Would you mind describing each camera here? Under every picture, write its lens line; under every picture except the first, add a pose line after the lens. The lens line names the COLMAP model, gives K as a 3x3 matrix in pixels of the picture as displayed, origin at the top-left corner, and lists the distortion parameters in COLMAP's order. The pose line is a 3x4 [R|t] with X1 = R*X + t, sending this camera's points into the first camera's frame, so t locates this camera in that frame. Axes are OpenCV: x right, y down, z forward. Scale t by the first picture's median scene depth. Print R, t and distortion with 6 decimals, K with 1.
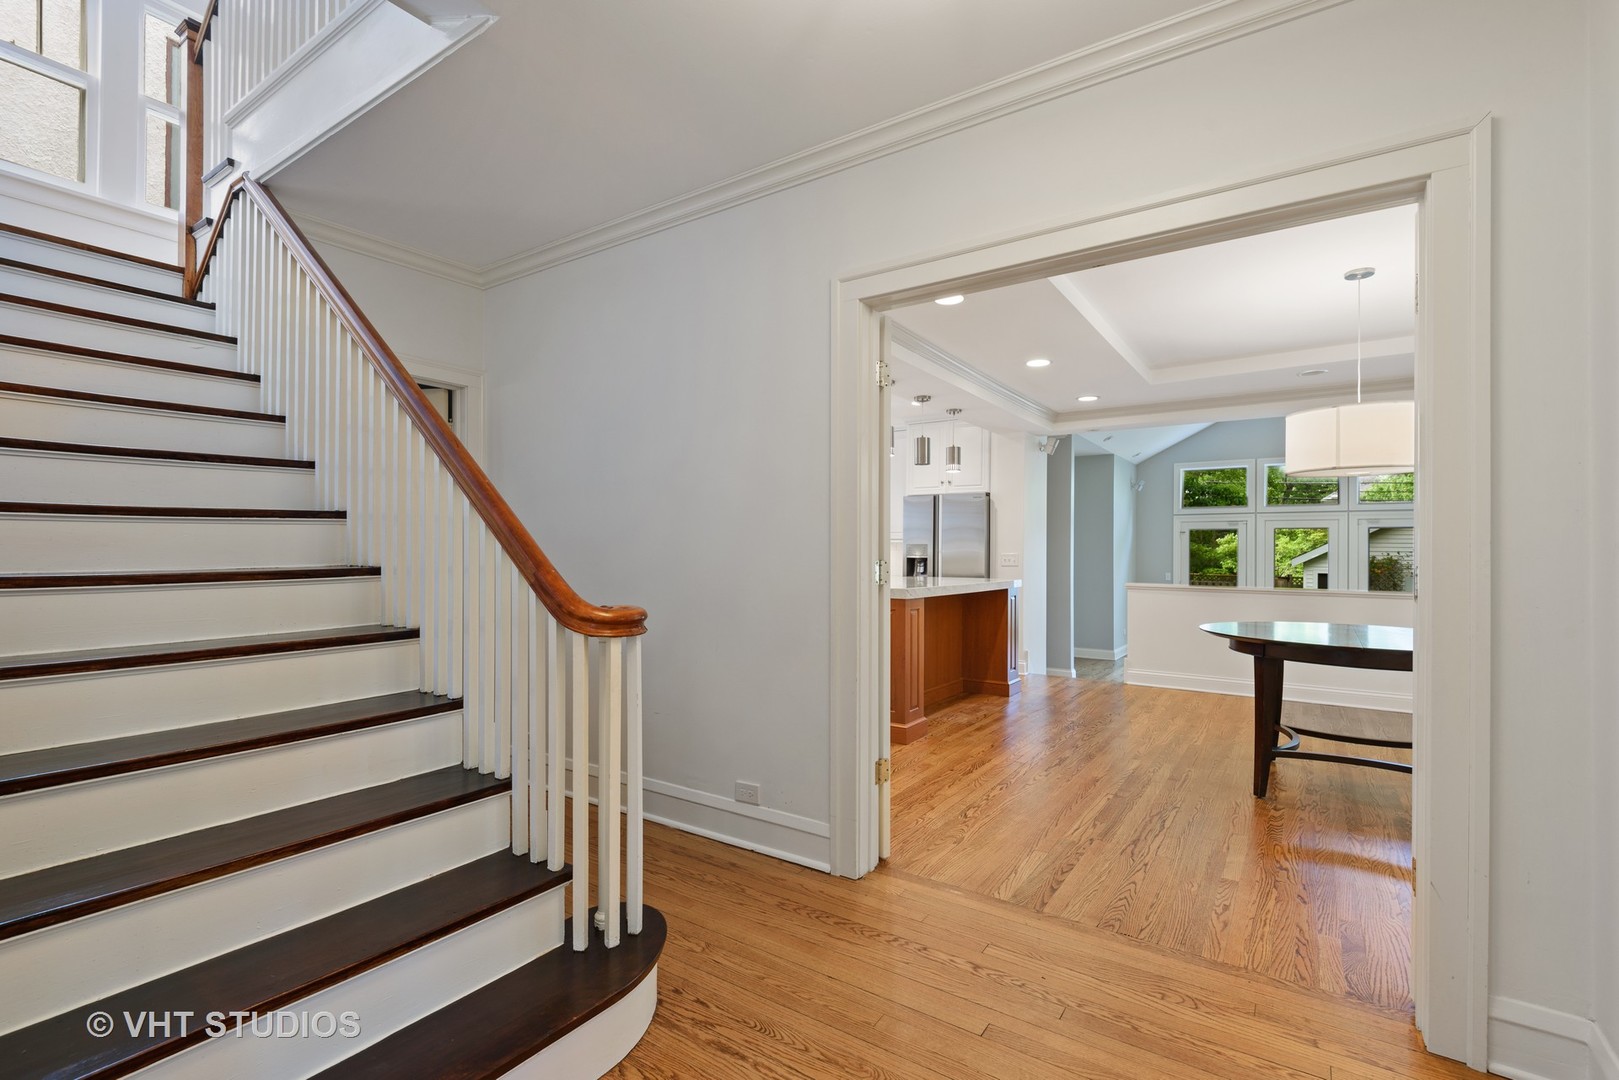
lens RADIAL K [[734.3, 0, 815.6], [0, 734.3, 541.3], [0, 0, 1]] dist [0.013941, -0.009057]
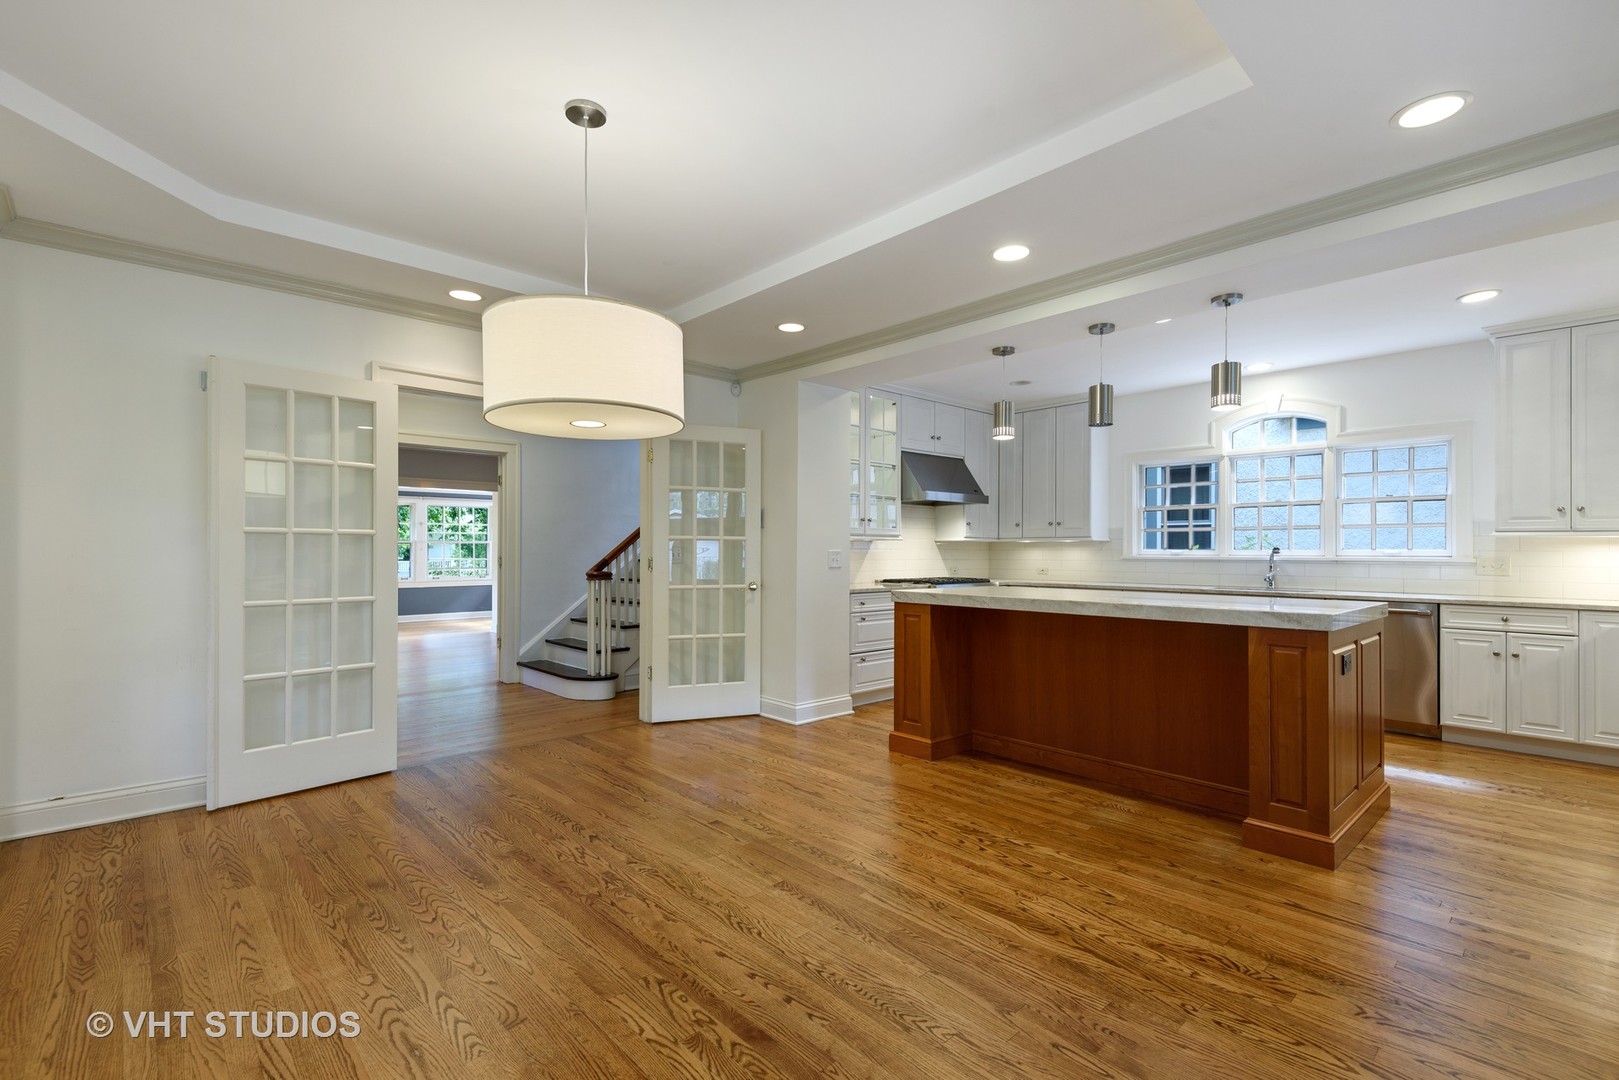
lens RADIAL K [[734.3, 0, 806.8], [0, 734.3, 548.1], [0, 0, 1]] dist [0.013941, -0.009057]
pose [[-0.236697, -0.015247, -0.971464, 0.795431], [0.010575, 0.999777, -0.018268, 0.018594], [0.971526, -0.014597, -0.236483, 0.813654]]
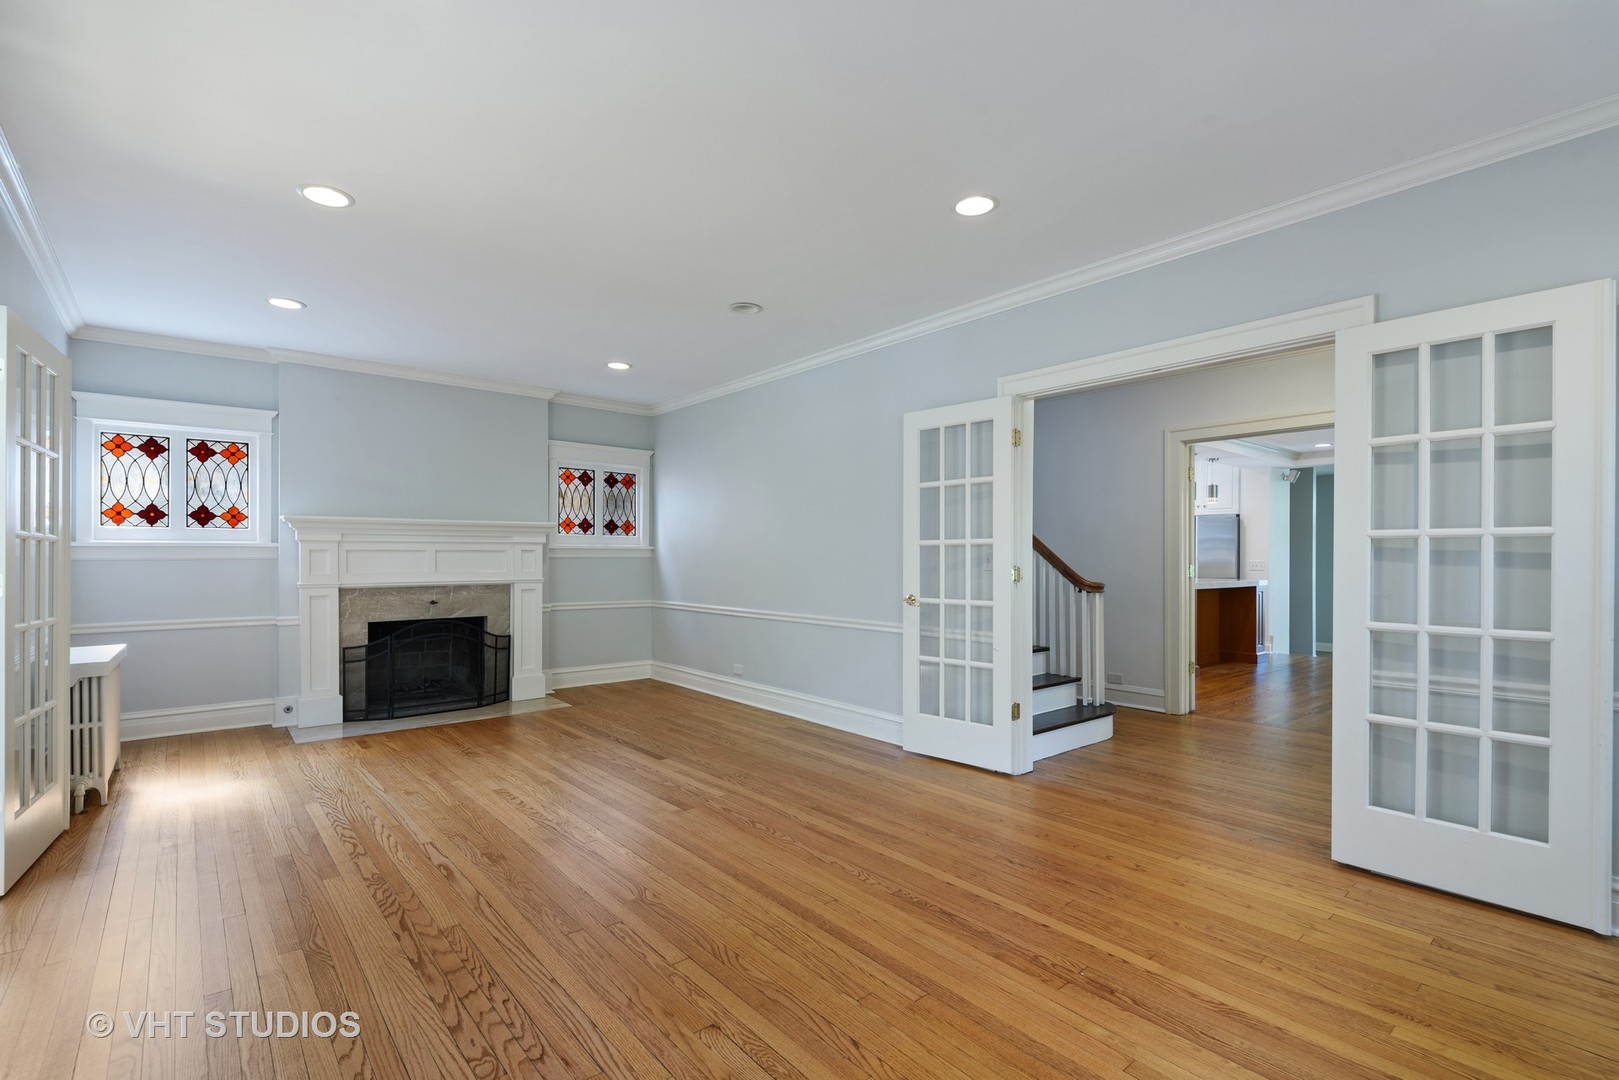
lens RADIAL K [[734.3, 0, 808.9], [0, 734.3, 553.9], [0, 0, 1]] dist [0.013941, -0.009057]
pose [[0.960442, -0.005923, -0.278418, -0.168960], [0.008139, 0.999944, 0.006806, -0.011590], [0.278362, -0.008803, 0.960436, -0.595289]]
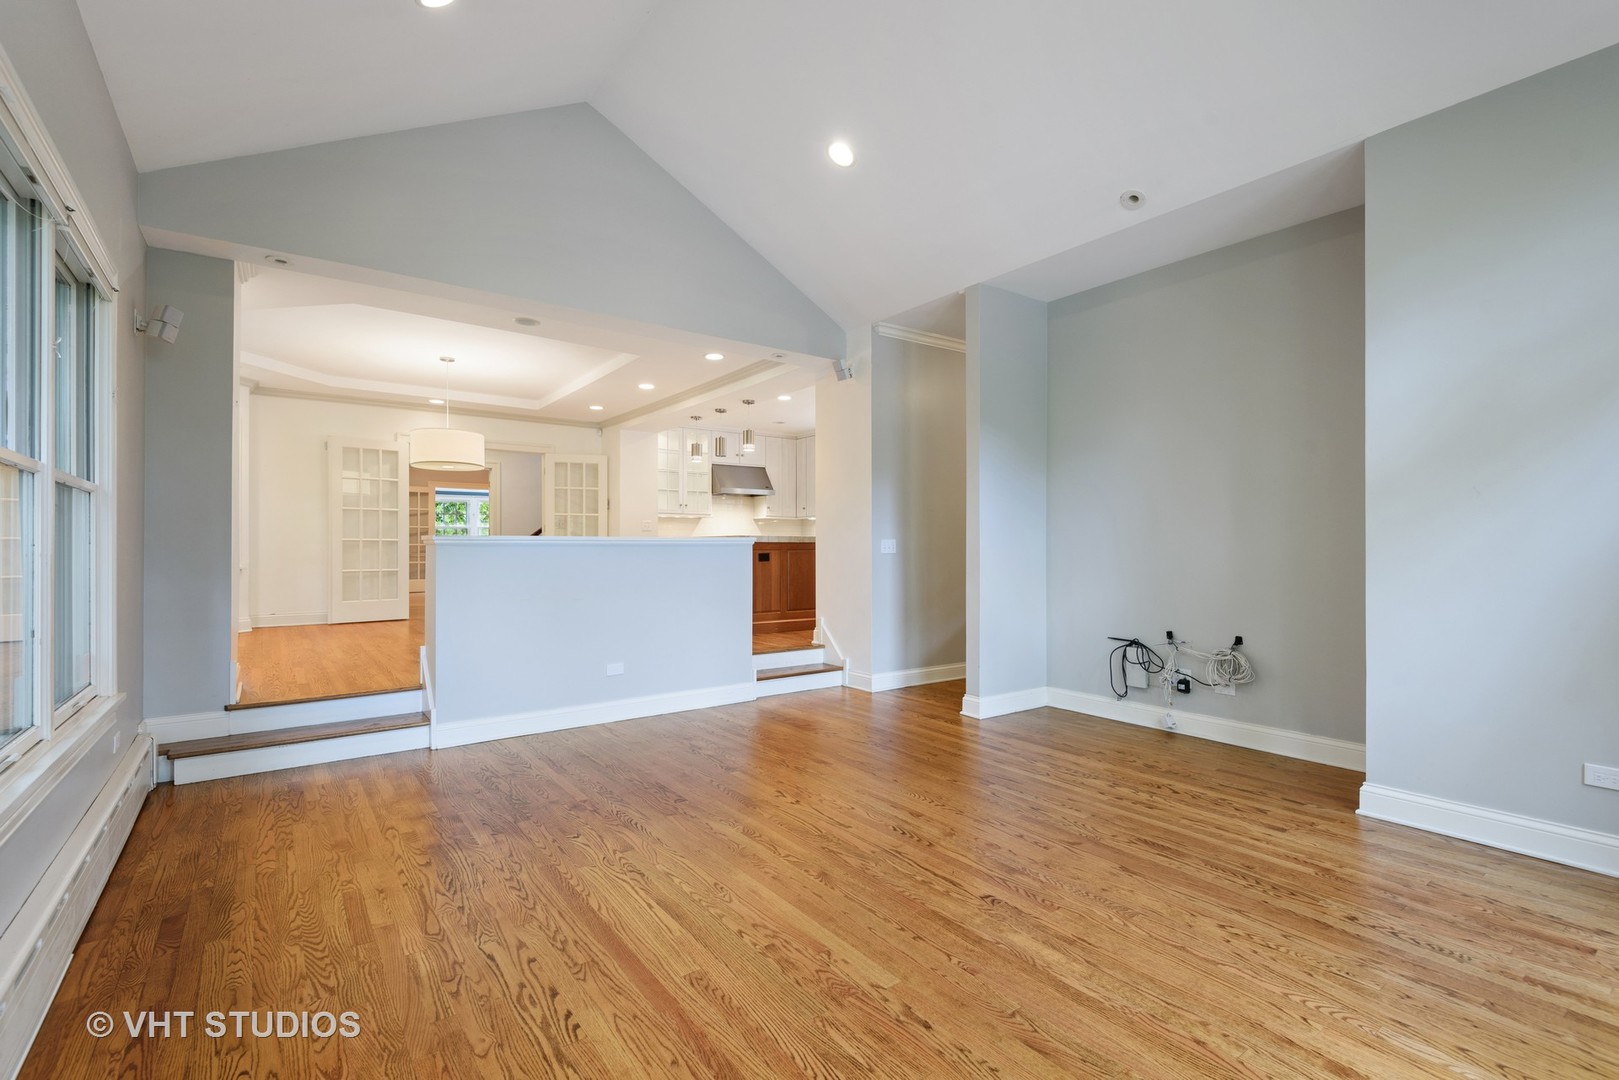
lens RADIAL K [[734.3, 0, 819.4], [0, 734.3, 545.3], [0, 0, 1]] dist [0.013941, -0.009057]
pose [[-0.332992, -0.013402, -0.942835, 1.329858], [0.013241, 0.999734, -0.018887, 0.095250], [0.942837, -0.018773, -0.332726, 1.533539]]
